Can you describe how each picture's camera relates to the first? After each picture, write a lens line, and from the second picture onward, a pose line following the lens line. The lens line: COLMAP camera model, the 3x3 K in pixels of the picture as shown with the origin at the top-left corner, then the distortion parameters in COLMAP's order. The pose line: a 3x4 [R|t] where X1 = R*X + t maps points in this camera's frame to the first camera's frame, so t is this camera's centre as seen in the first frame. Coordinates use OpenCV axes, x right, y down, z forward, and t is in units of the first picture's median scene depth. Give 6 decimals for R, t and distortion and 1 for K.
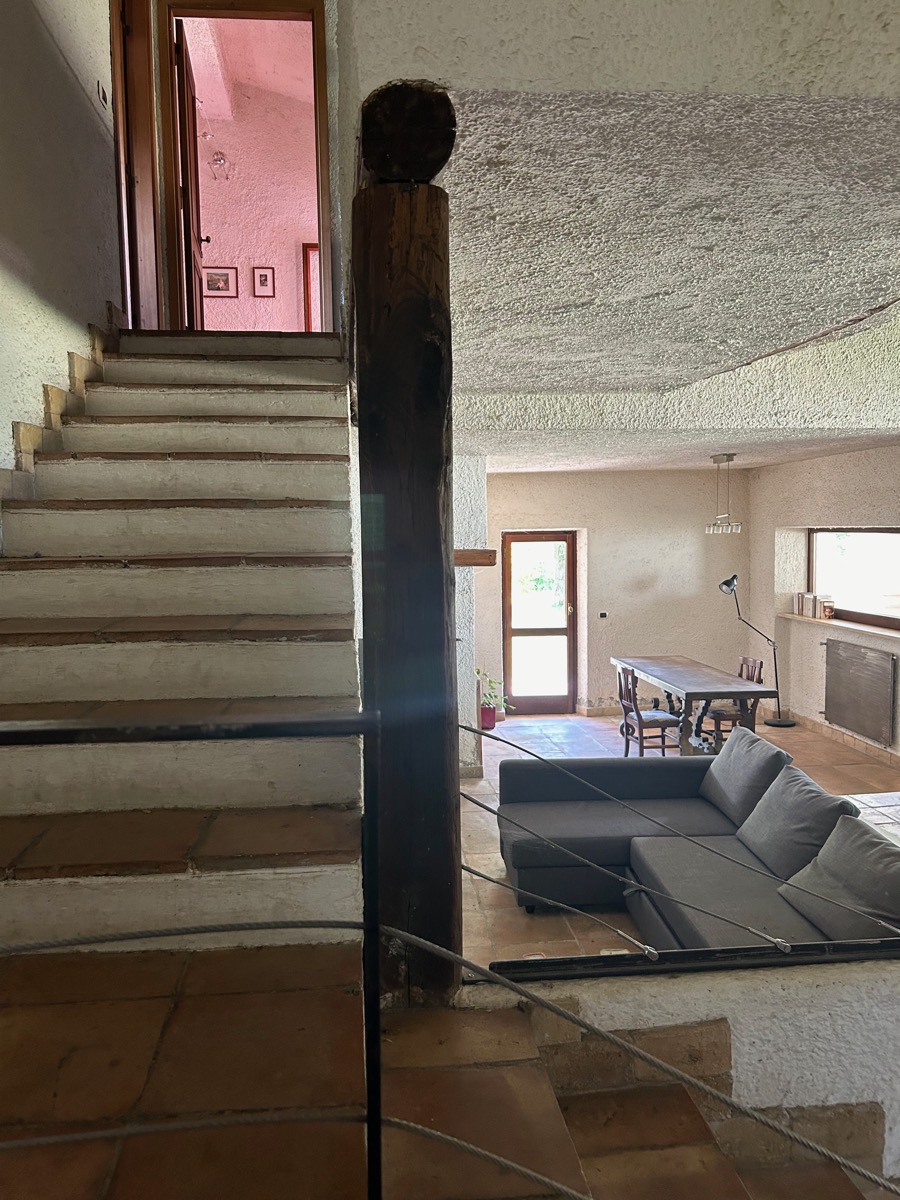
lens RADIAL K [[901.9, 0, 449.5], [0, 901.9, 593.2], [0, 0, 1]] dist [0.044798, -0.049953]
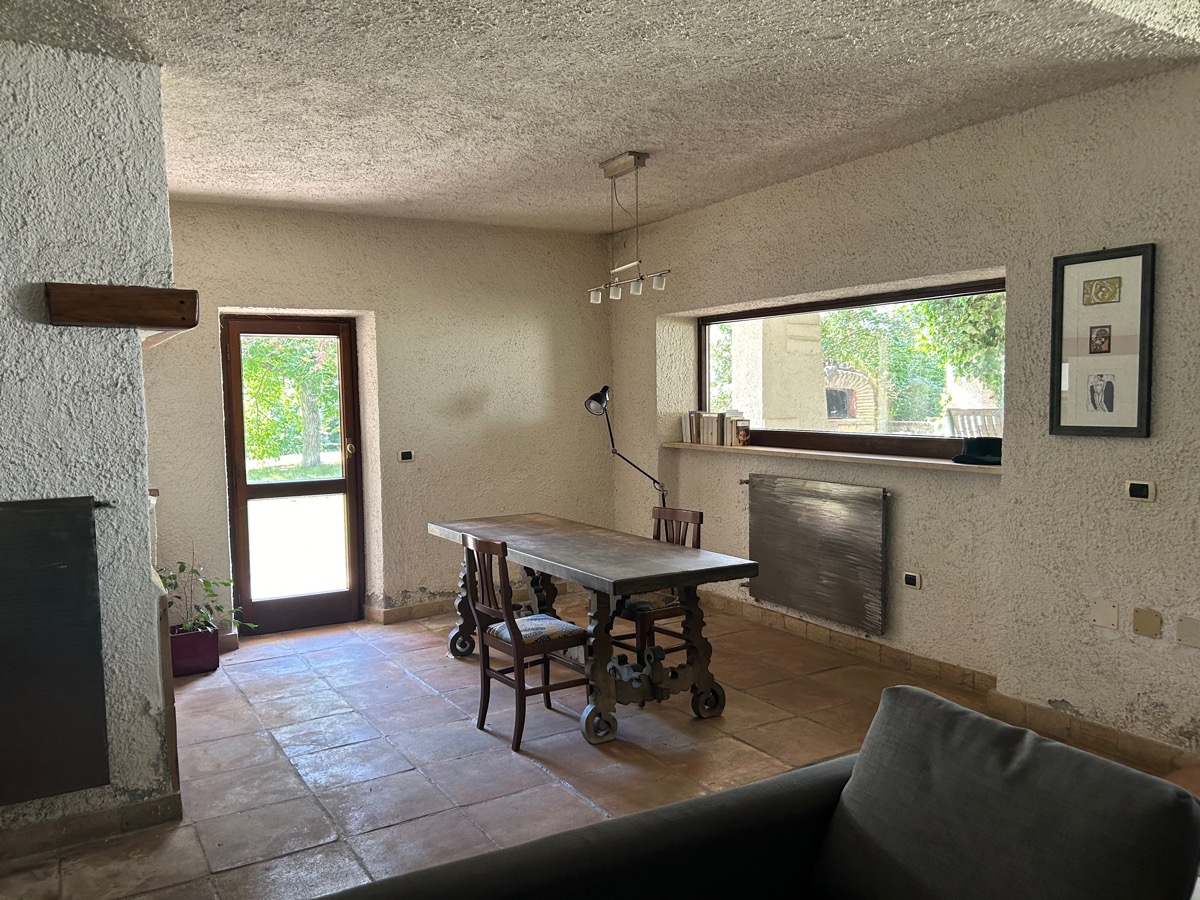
lens RADIAL K [[901.9, 0, 588.7], [0, 901.9, 455.2], [0, 0, 1]] dist [0.044798, -0.049953]
pose [[0.910305, -0.031886, 0.412709, 0.055792], [0.033620, 0.999430, 0.003063, 0.049006], [-0.412572, 0.011087, 0.910858, 0.725336]]
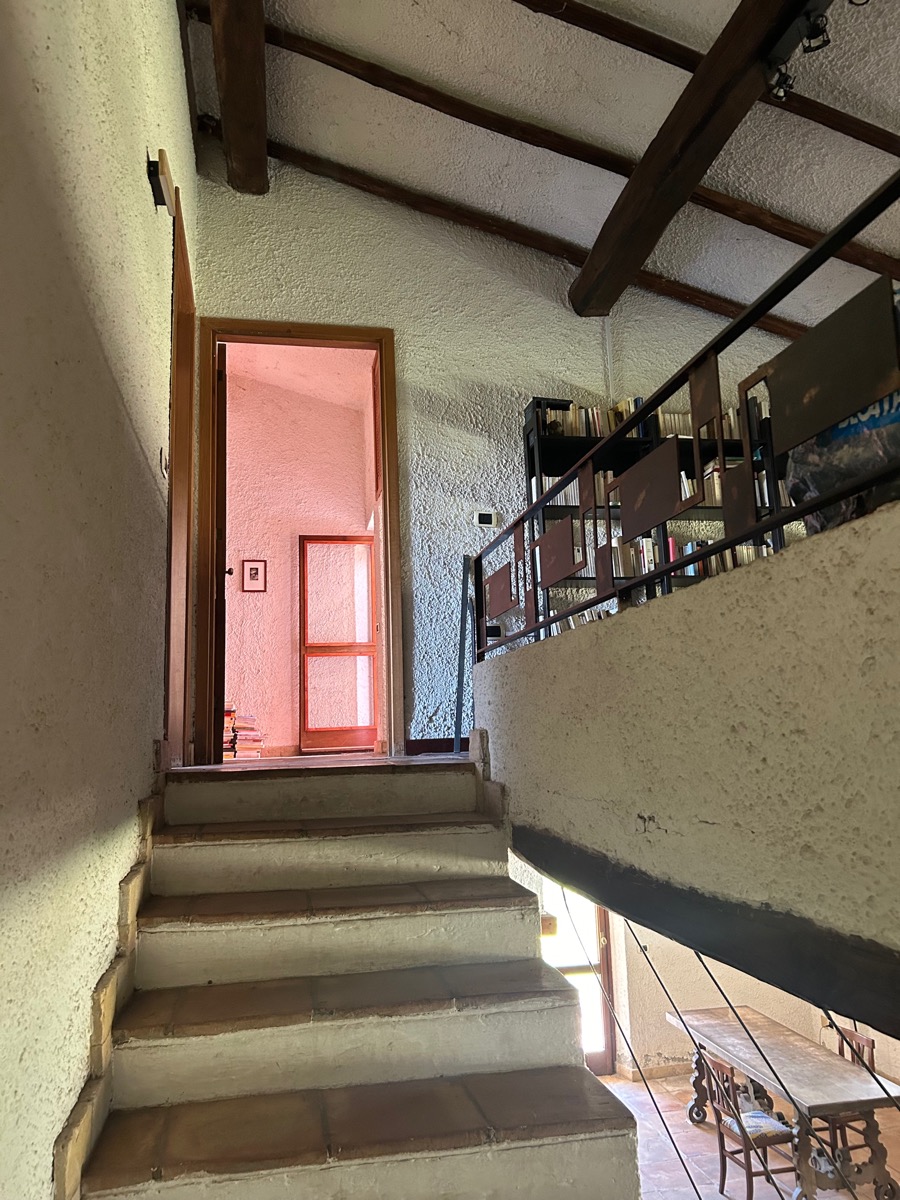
lens RADIAL K [[901.9, 0, 464.1], [0, 901.9, 590.8], [0, 0, 1]] dist [0.044798, -0.049953]
pose [[0.994805, -0.001756, 0.101781, -0.156522], [0.026095, 0.970841, -0.238300, -0.193021], [-0.098395, 0.239718, 0.965844, 0.206269]]
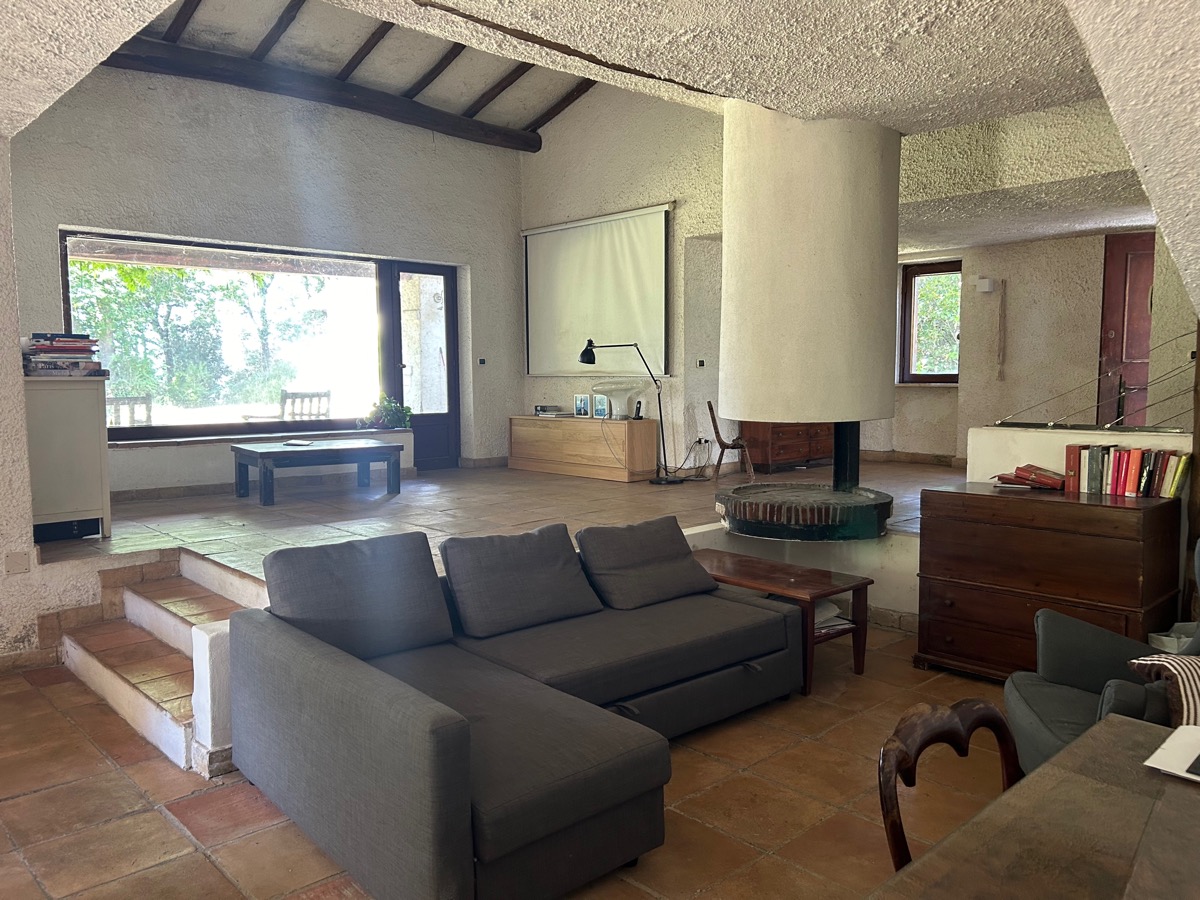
lens RADIAL K [[901.9, 0, 607.9], [0, 901.9, 452.9], [0, 0, 1]] dist [0.044798, -0.049953]
pose [[-0.614487, -0.053425, 0.787116, -0.312291], [0.068215, 0.990370, 0.120475, 0.021540], [-0.785972, 0.127724, -0.604925, 1.204957]]
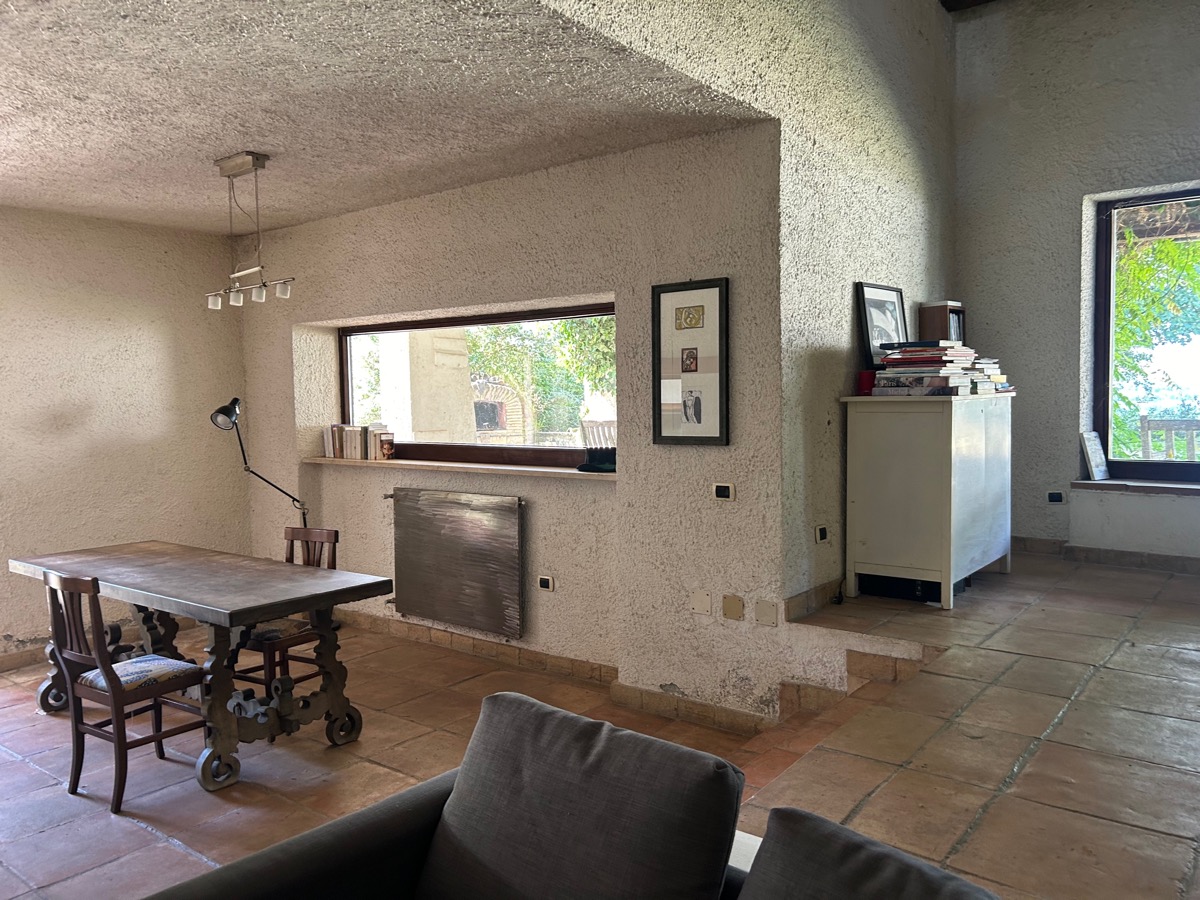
lens RADIAL K [[901.9, 0, 589.2], [0, 901.9, 446.1], [0, 0, 1]] dist [0.044798, -0.049953]
pose [[0.702382, -0.037828, 0.710794, 0.081621], [0.056622, 0.998392, -0.002818, 0.047878], [-0.709545, 0.042226, 0.703394, 0.712199]]
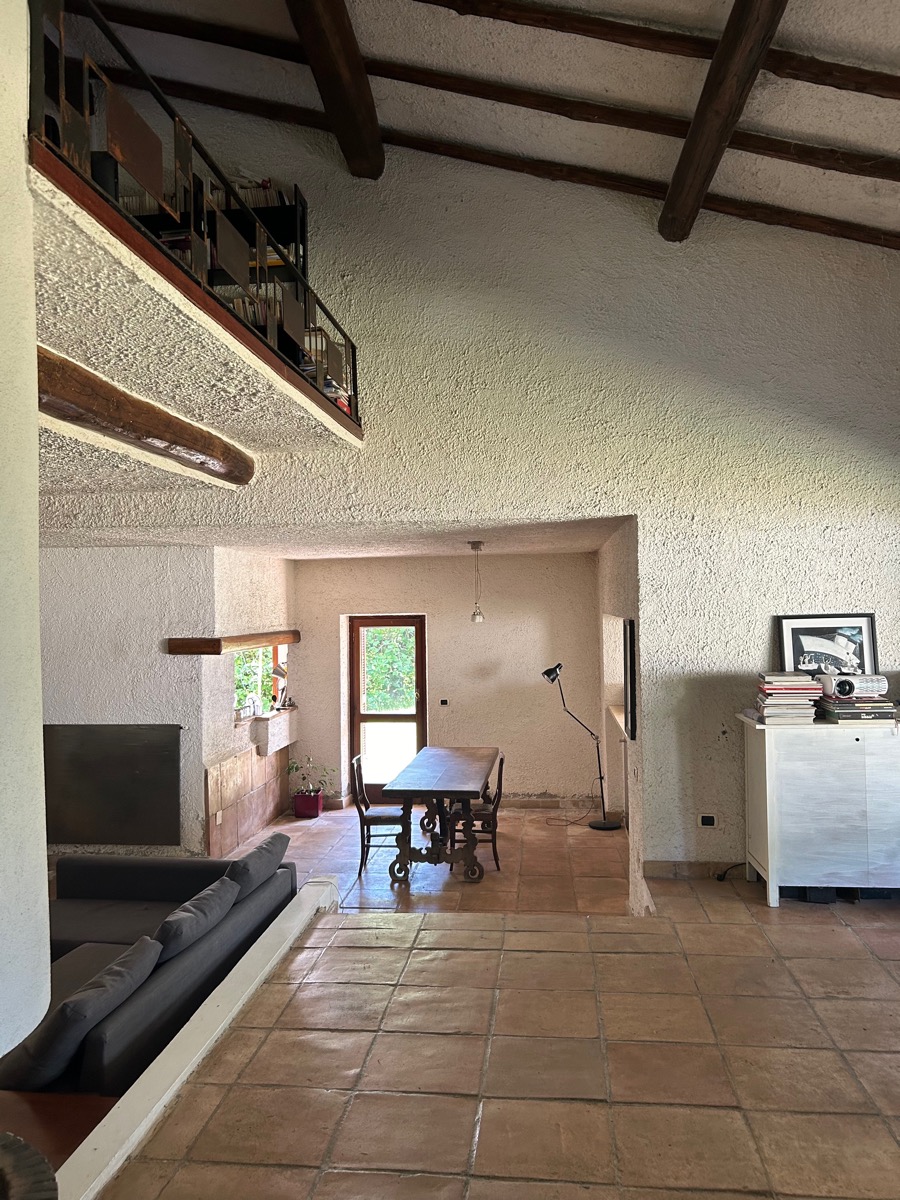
lens RADIAL K [[901.9, 0, 448.8], [0, 901.9, 597.3], [0, 0, 1]] dist [0.044798, -0.049953]
pose [[0.977512, -0.001172, -0.210876, 0.708526], [-0.014488, 0.997249, -0.072699, -0.033804], [0.210381, 0.074119, 0.974806, 0.085223]]
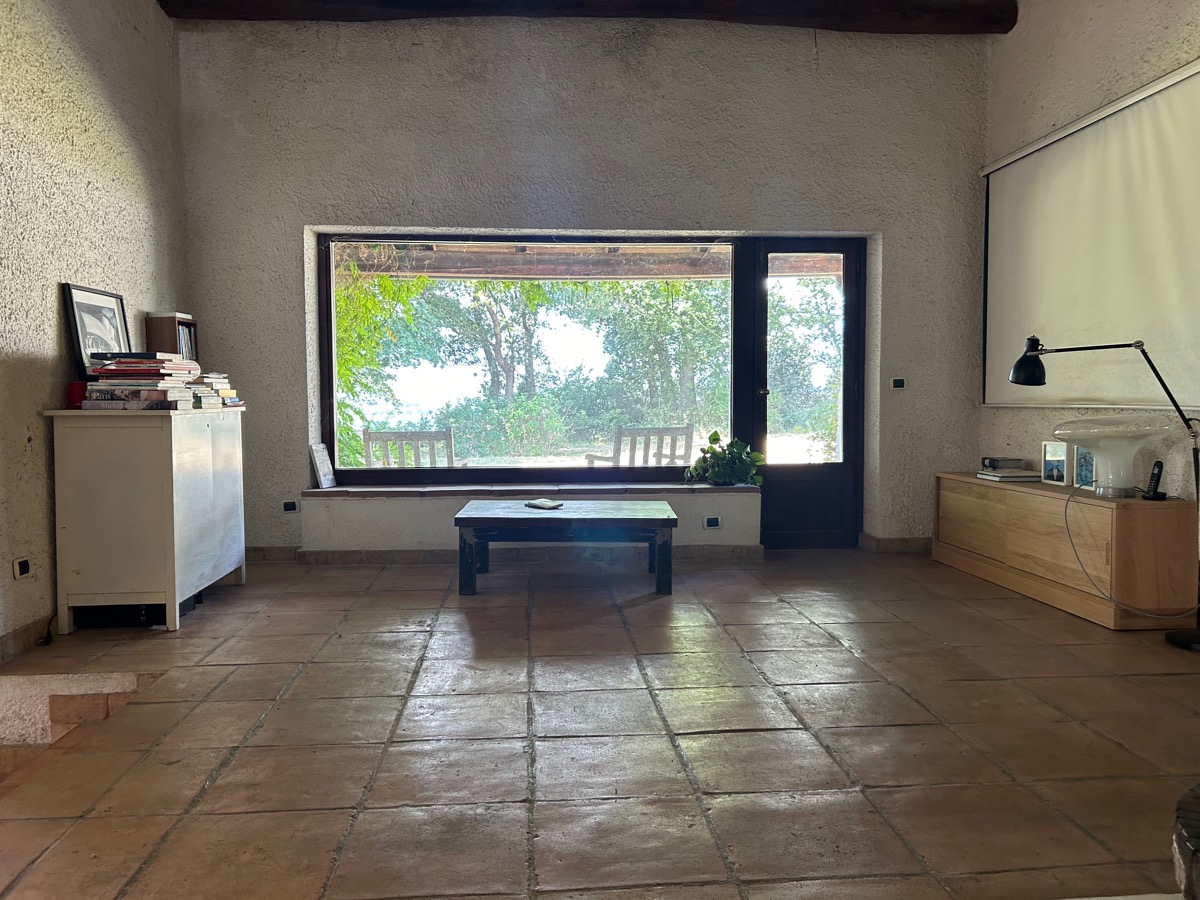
lens RADIAL K [[901.9, 0, 591.5], [0, 901.9, 446.5], [0, 0, 1]] dist [0.044798, -0.049953]
pose [[0.022292, -0.037076, 0.999064, 0.105226], [0.073638, 0.996659, 0.035344, 0.049412], [-0.997036, 0.072782, 0.024948, 0.672968]]
